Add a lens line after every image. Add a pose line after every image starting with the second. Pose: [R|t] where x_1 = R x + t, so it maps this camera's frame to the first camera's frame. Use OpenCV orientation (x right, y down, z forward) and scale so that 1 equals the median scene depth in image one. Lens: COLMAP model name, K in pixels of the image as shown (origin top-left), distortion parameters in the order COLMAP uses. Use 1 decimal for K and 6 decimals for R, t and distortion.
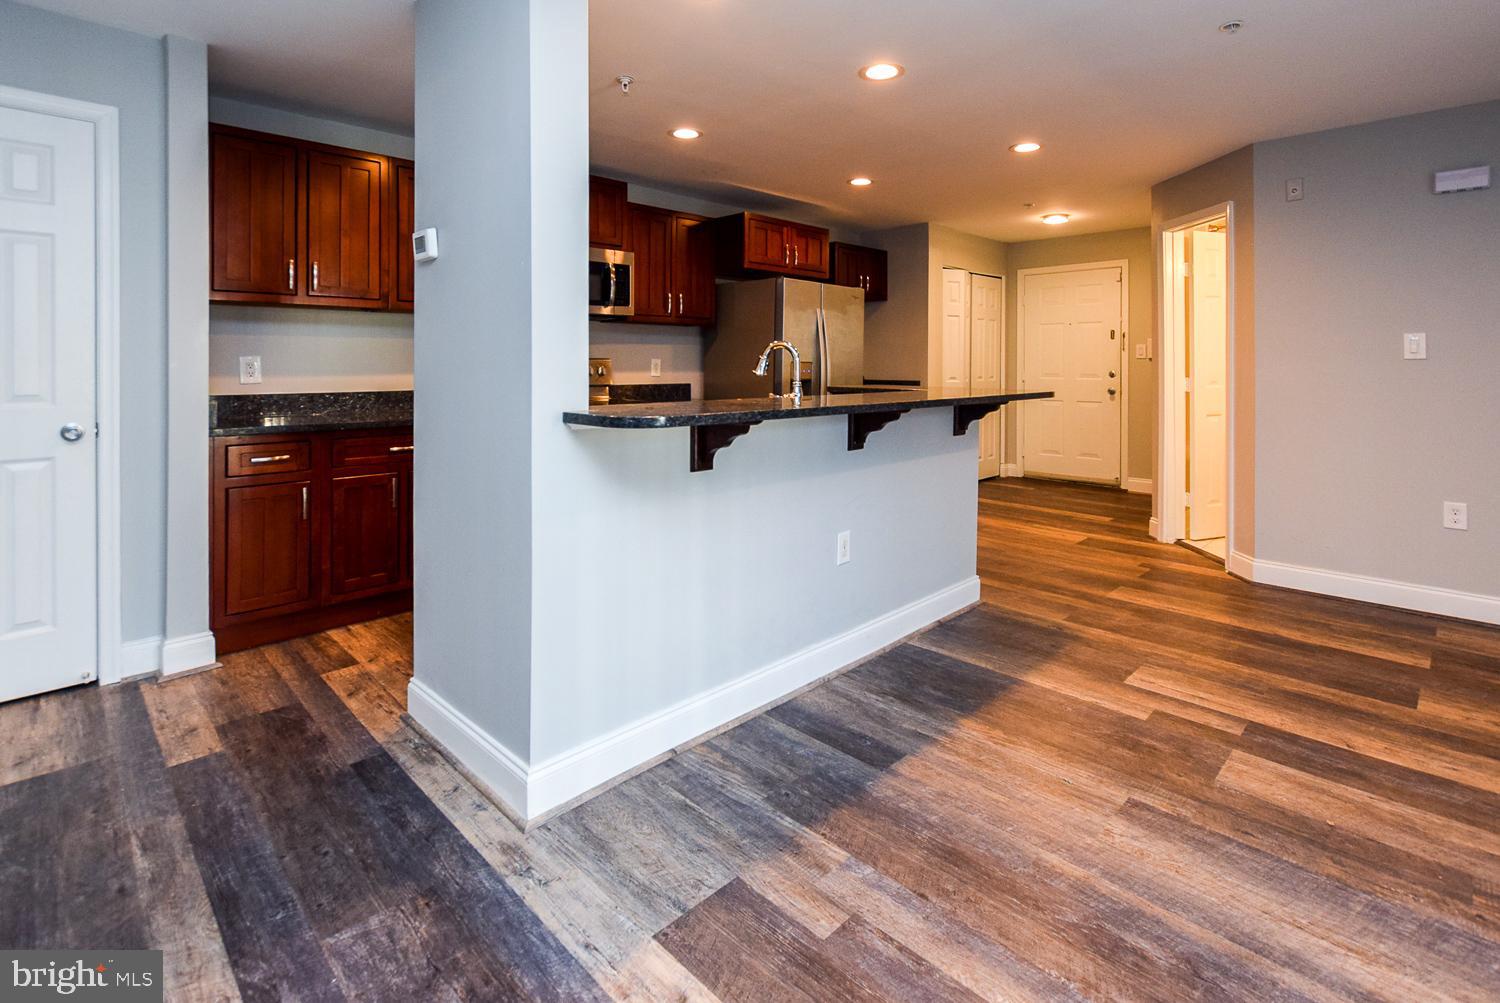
lens RADIAL K [[724.7, 0, 741.5], [0, 724.7, 361.0], [0, 0, 1]] dist [-0.001701, -0.000763]
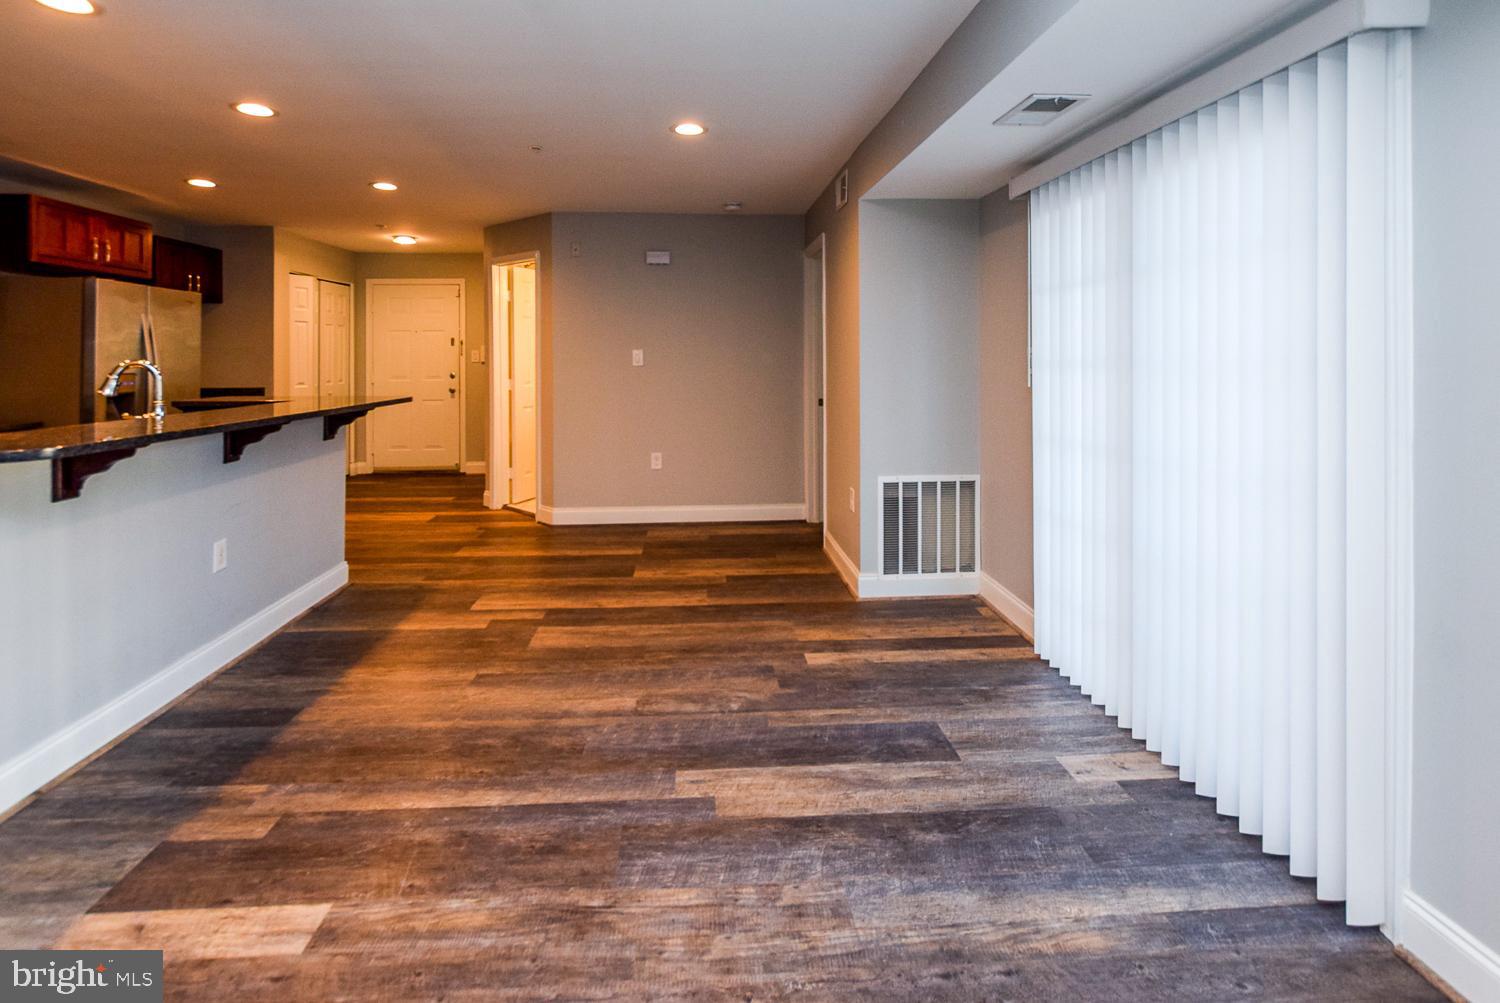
lens RADIAL K [[724.7, 0, 741.5], [0, 724.7, 361.0], [0, 0, 1]] dist [-0.001701, -0.000763]
pose [[0.651076, -0.007669, 0.758974, -0.162131], [0.001923, 0.999962, 0.008454, -0.032966], [-0.759010, -0.004045, 0.651066, -0.260785]]
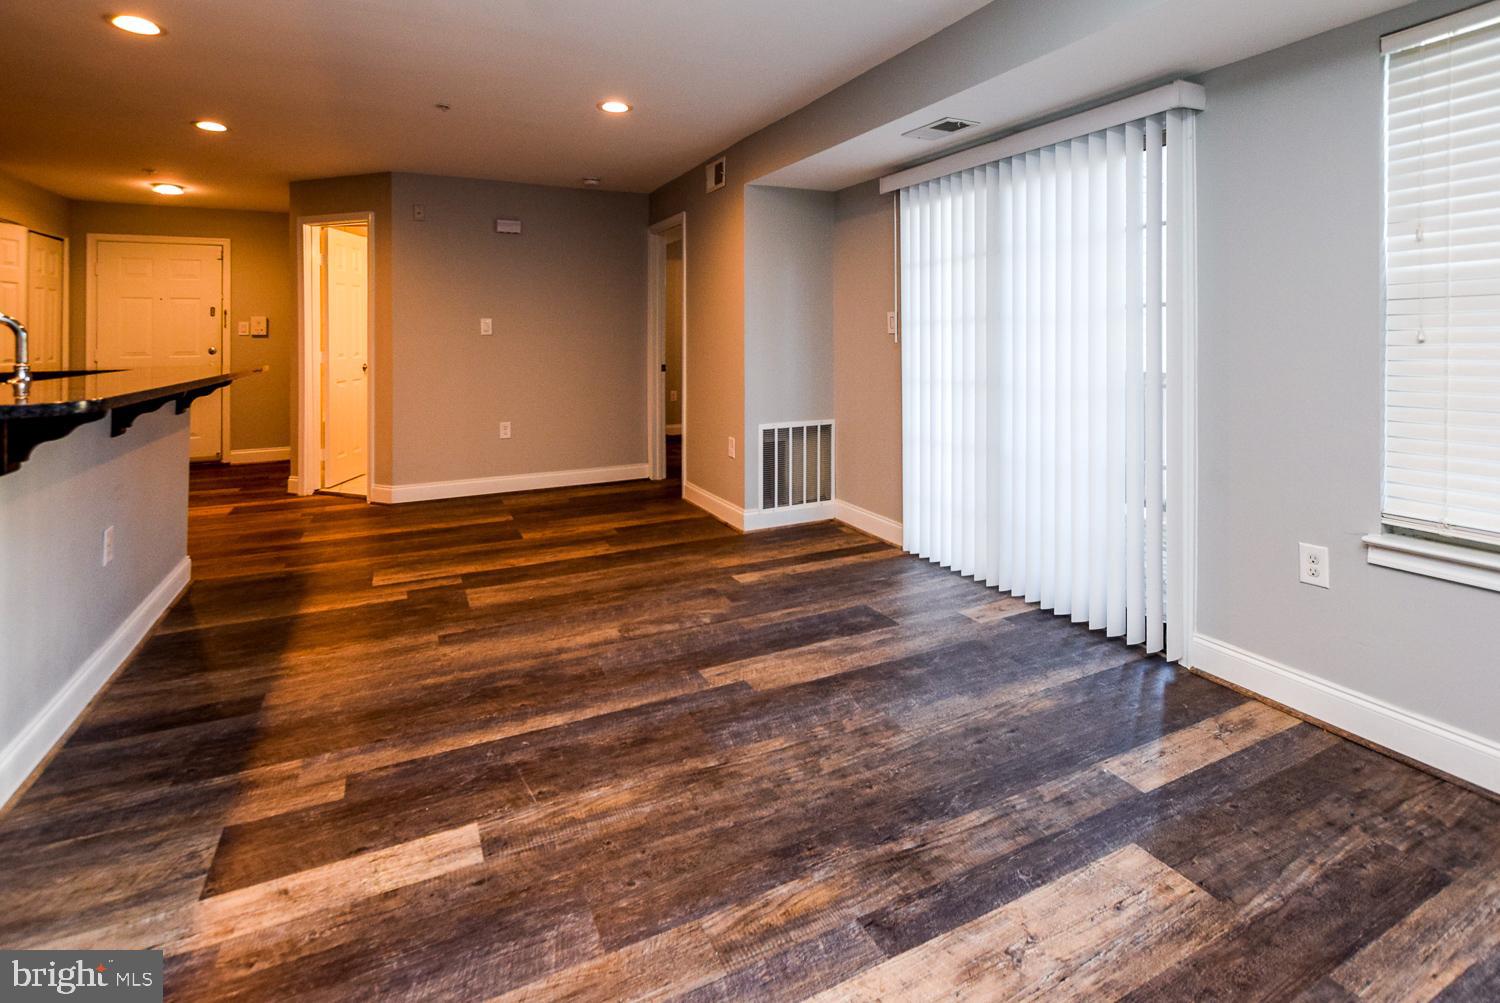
lens RADIAL K [[712.1, 0, 745.4], [0, 712.1, 341.2], [0, 0, 1]] dist [-0.003552, 0.000616]
pose [[0.311207, -0.009528, 0.950294, -0.444623], [0.005298, 0.999952, 0.008291, 0.001039], [-0.950327, 0.002454, 0.311243, -0.024872]]
